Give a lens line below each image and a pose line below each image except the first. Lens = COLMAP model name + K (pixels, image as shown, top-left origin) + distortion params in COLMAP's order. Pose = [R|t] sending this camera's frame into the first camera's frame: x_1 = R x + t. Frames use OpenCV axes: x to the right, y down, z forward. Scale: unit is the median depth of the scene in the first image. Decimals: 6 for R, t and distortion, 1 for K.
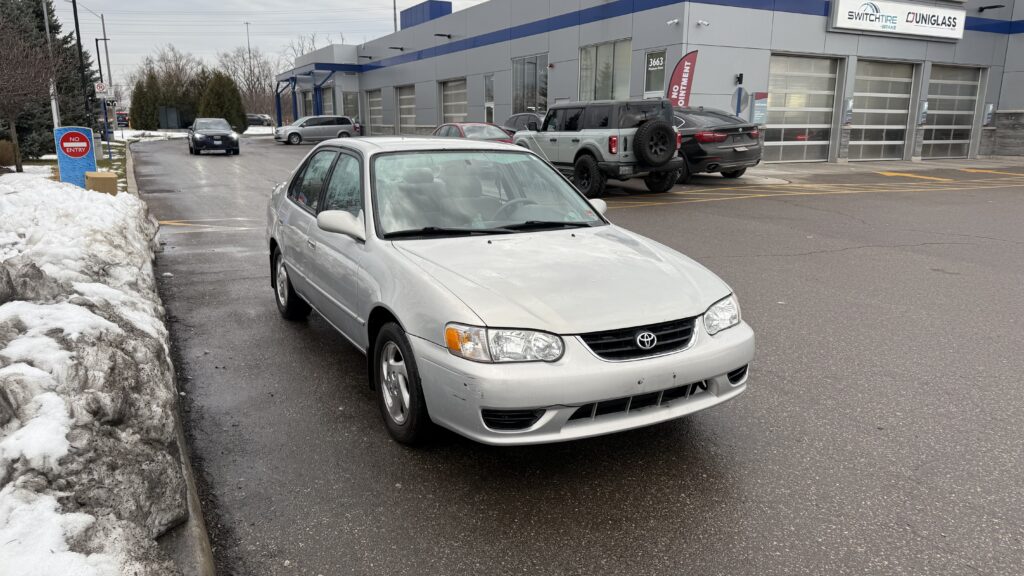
lens RADIAL K [[734.5, 0, 514.0], [0, 734.5, 292.1], [0, 0, 1]] dist [0.032444, -0.043494]
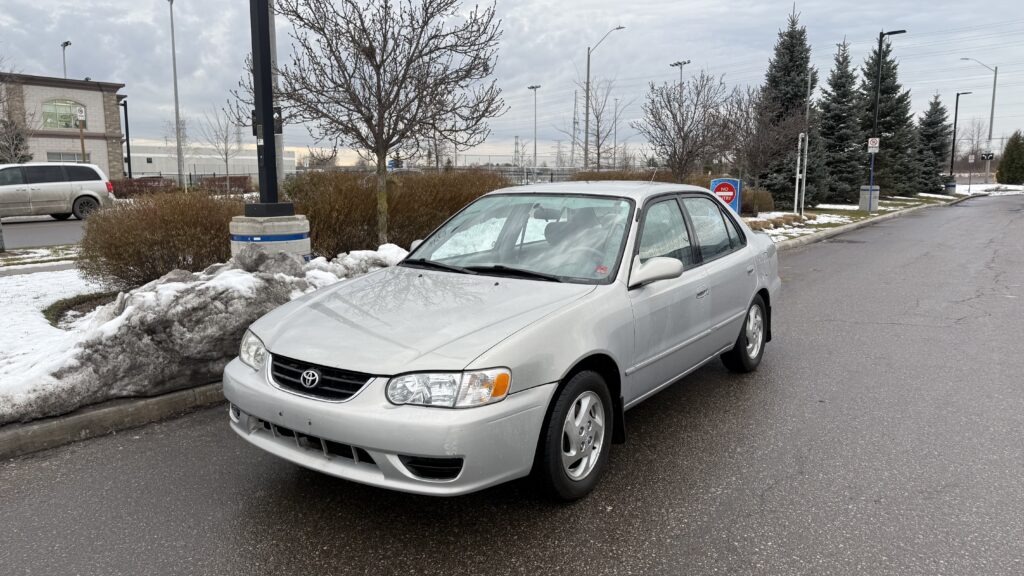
lens RADIAL K [[734.5, 0, 514.8], [0, 734.5, 284.9], [0, 0, 1]] dist [0.032444, -0.043494]
pose [[0.434315, 0.122373, -0.892410, 1.086580], [-0.194456, 0.980105, 0.039760, -0.139978], [0.879521, 0.156266, 0.449471, 0.728365]]
